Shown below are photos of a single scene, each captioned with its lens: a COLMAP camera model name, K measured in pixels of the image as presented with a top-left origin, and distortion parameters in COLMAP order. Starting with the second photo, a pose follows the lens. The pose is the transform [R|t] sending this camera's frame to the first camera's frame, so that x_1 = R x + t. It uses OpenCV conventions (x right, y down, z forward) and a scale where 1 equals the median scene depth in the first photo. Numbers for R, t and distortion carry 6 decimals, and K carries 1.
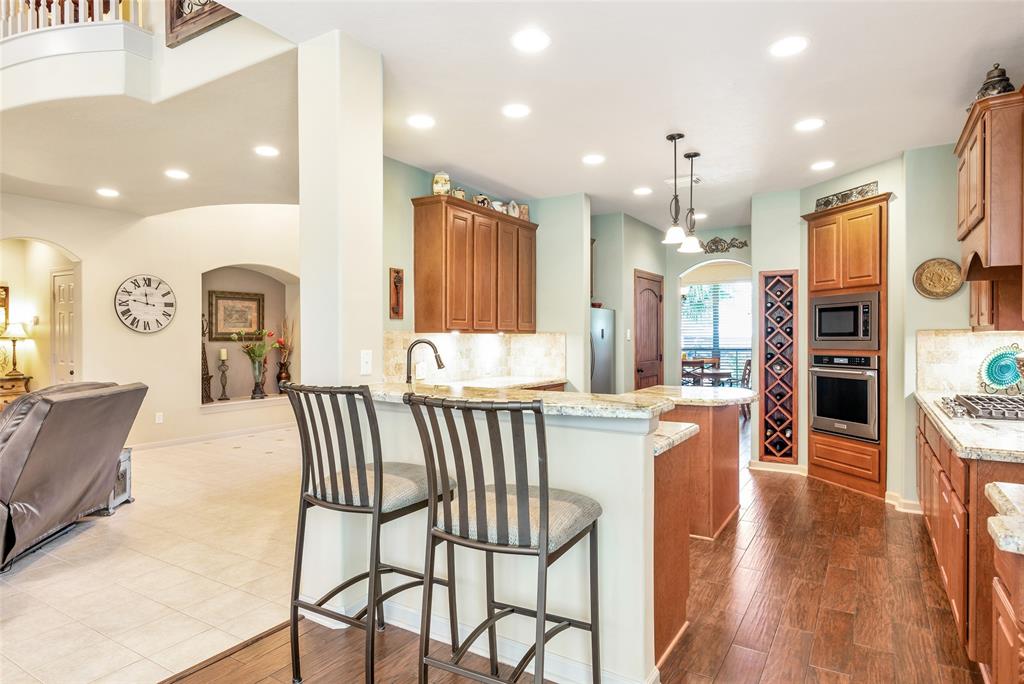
lens RADIAL K [[582.4, 0, 511.8], [0, 582.4, 344.3], [0, 0, 1]] dist [-0.000214, -0.002683]
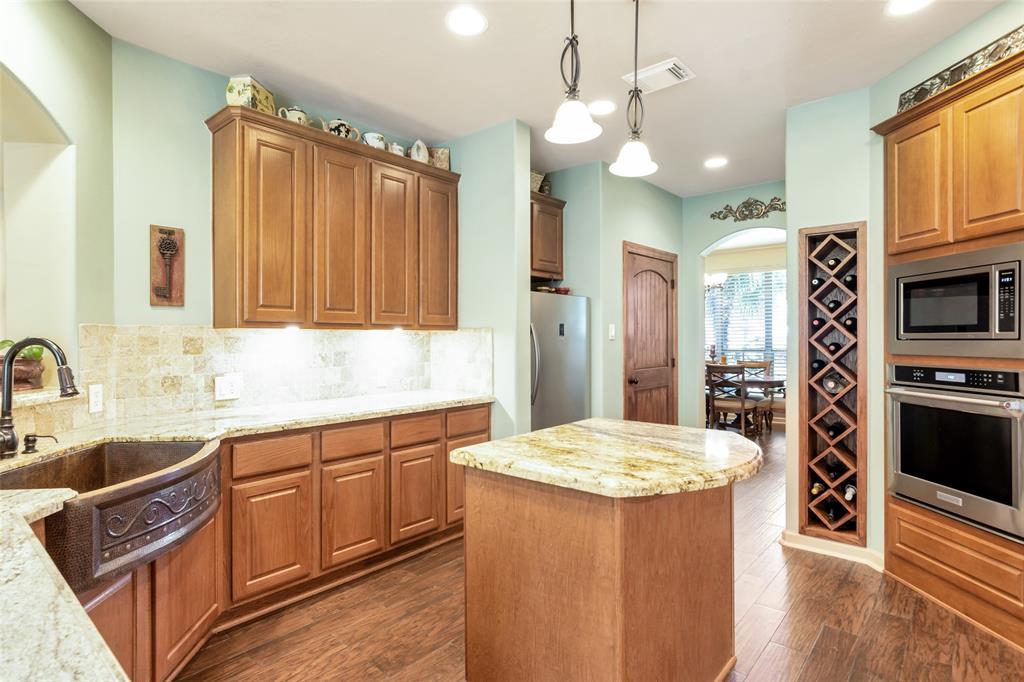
lens RADIAL K [[525.3, 0, 511.0], [0, 525.3, 341.8], [0, 0, 1]] dist [0.000776, 0.000640]
pose [[0.987107, -0.000037, -0.160064, 0.216626], [-0.000407, 0.999996, -0.002737, -0.002785], [0.160063, 0.002766, 0.987103, 0.406665]]
